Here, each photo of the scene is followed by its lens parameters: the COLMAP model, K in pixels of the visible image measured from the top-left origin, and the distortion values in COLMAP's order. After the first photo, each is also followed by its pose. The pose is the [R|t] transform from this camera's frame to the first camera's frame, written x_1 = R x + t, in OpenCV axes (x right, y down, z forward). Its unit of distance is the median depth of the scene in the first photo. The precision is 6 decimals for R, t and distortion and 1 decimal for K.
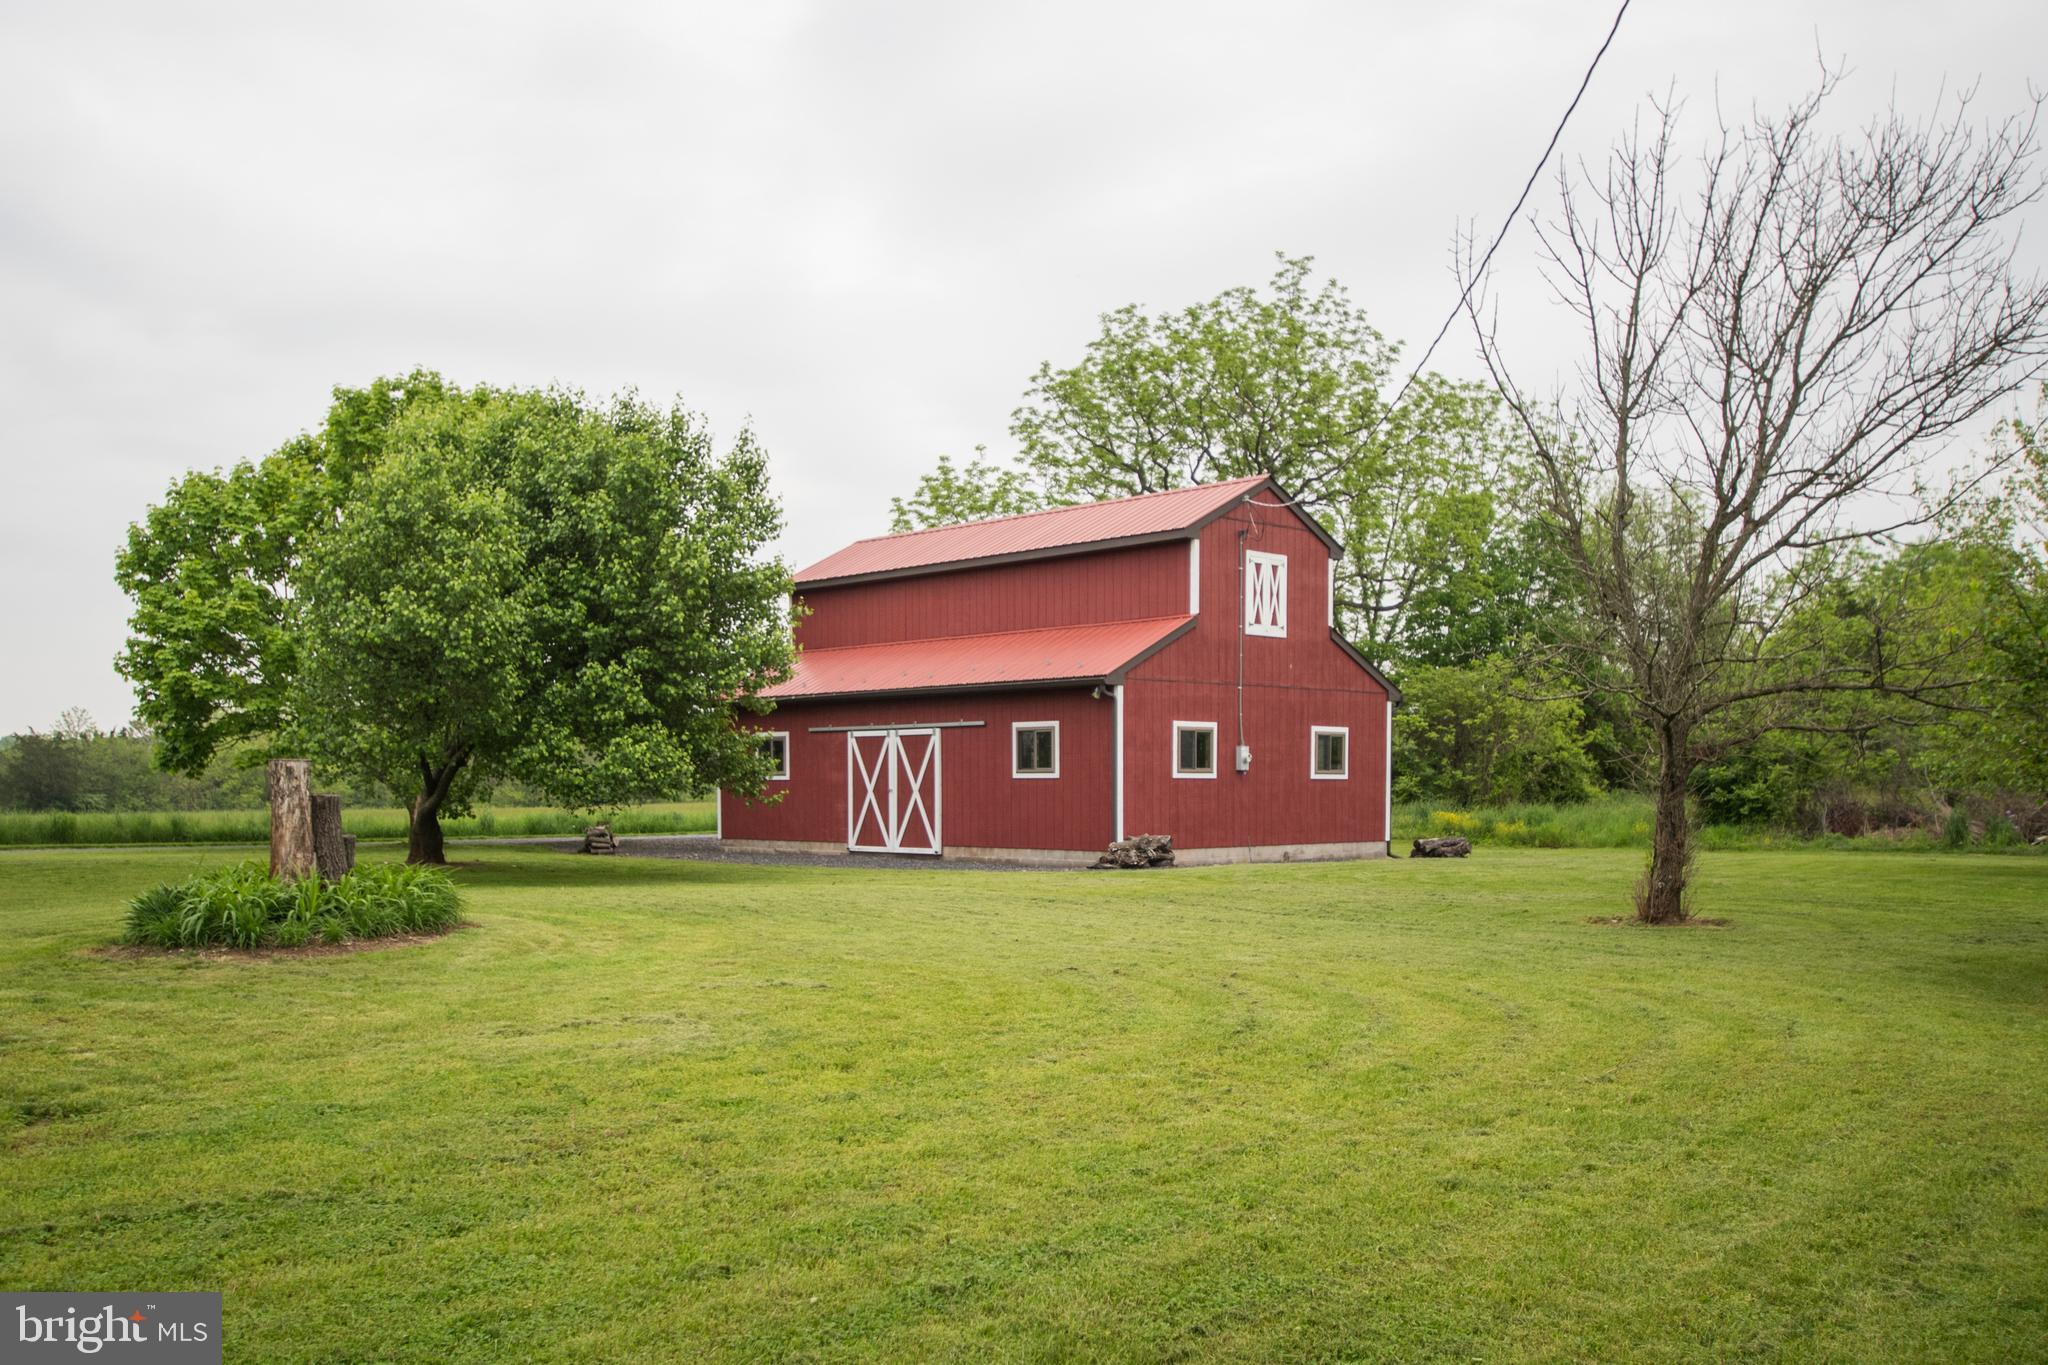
lens RADIAL K [[1768.1, 0, 1021.9], [0, 1768.1, 786.2], [0, 0, 1]] dist [0.029678, -0.002915]
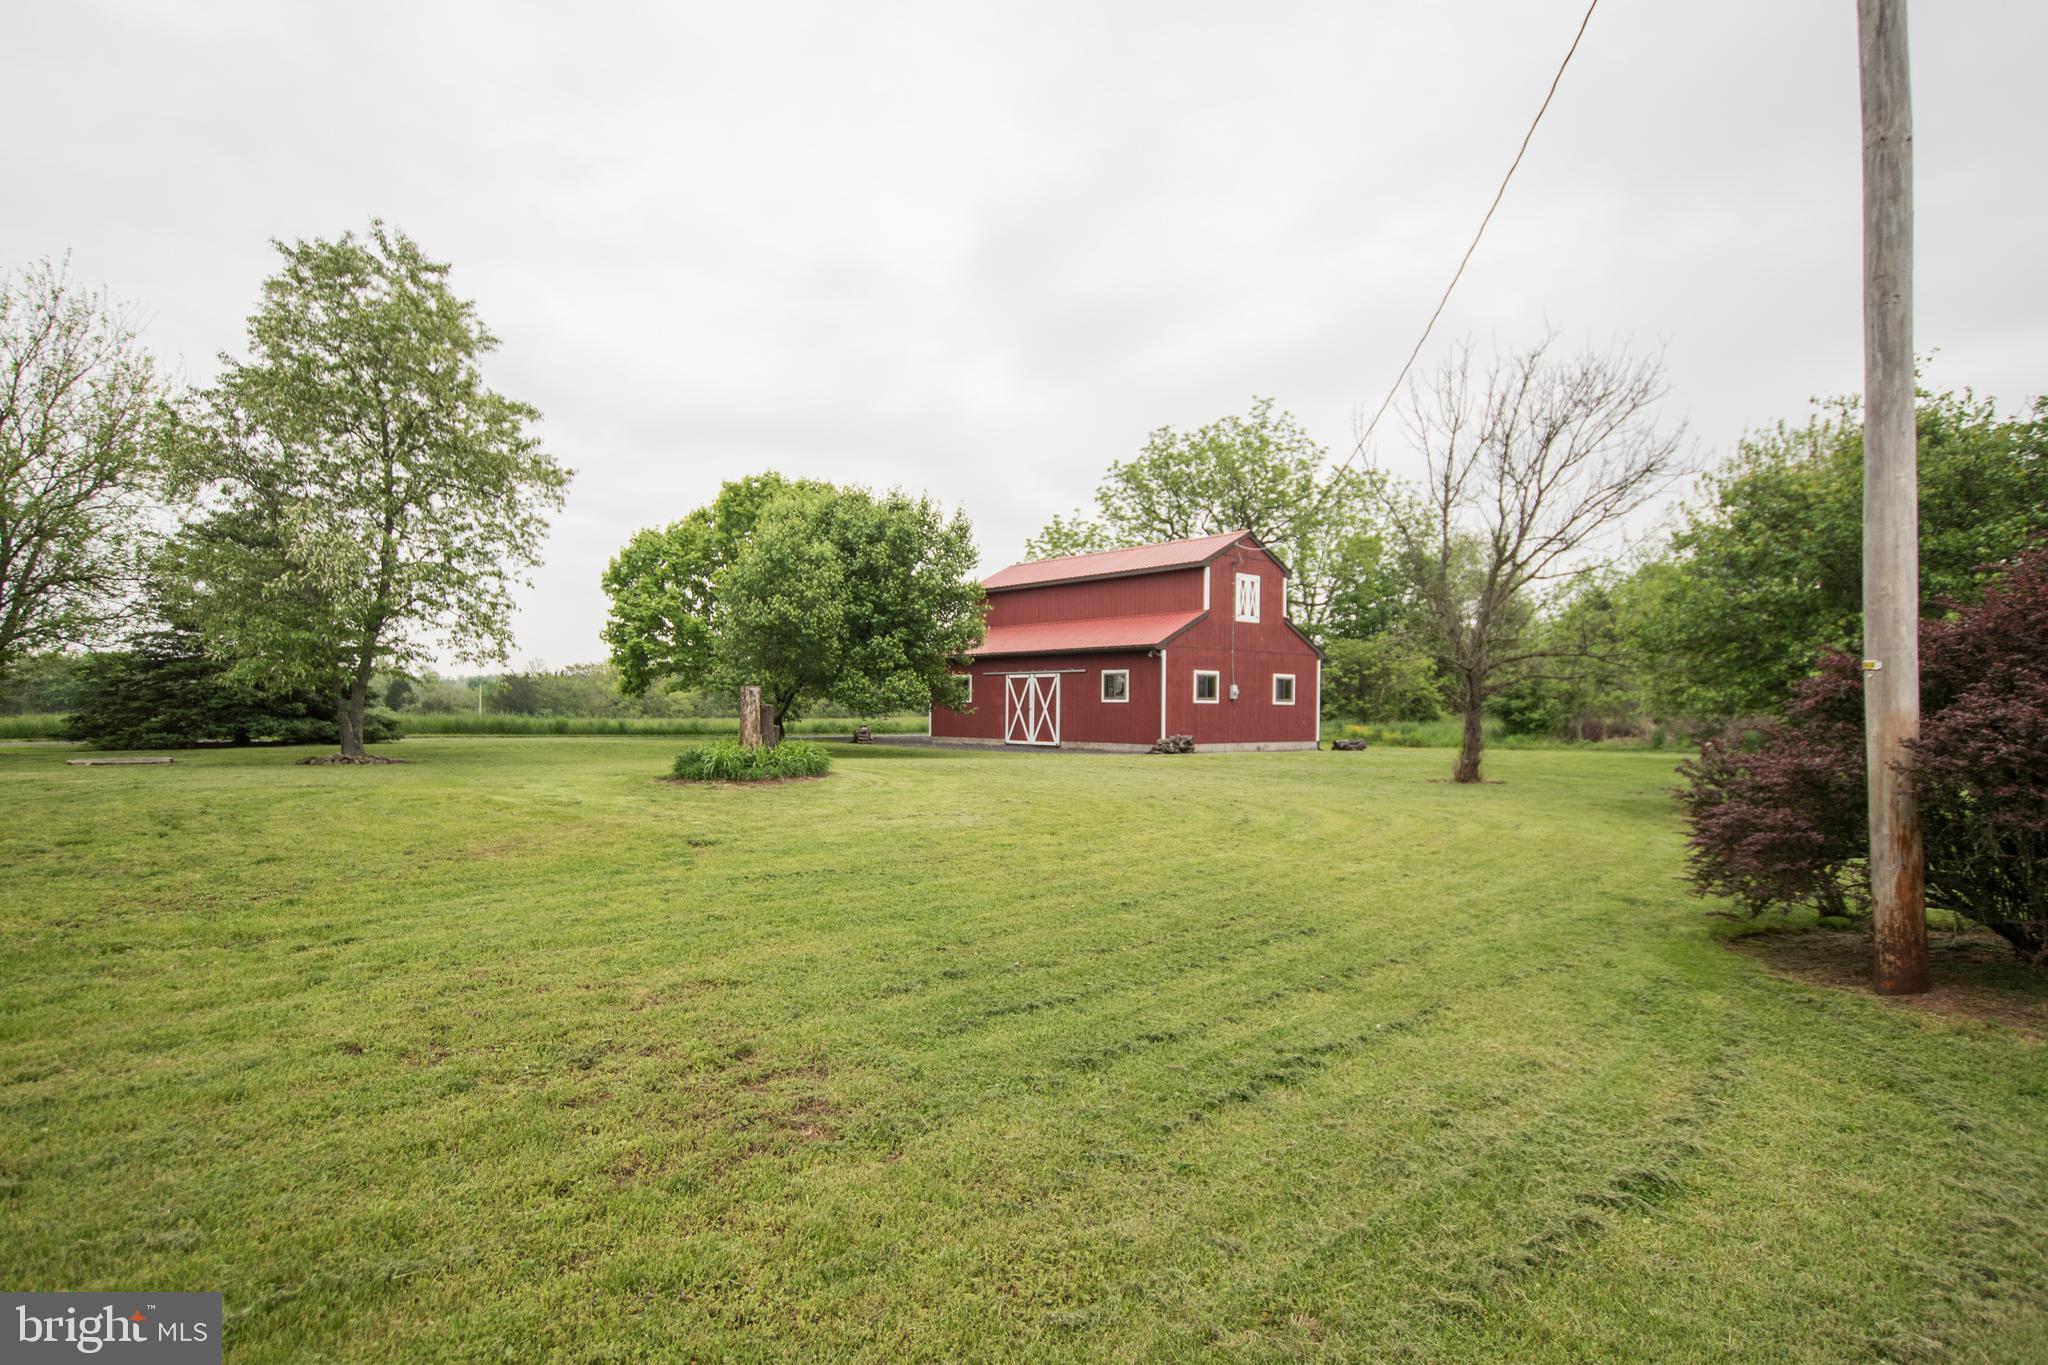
lens RADIAL K [[1123.7, 0, 1024.0], [0, 1123.7, 682.5], [0, 0, 1]] dist [-0.001175, 0.000304]
pose [[0.998515, 0.007875, -0.053900, -0.020744], [-0.009239, 0.999642, -0.025120, 0.004413], [0.053683, 0.025581, 0.998230, -0.110428]]
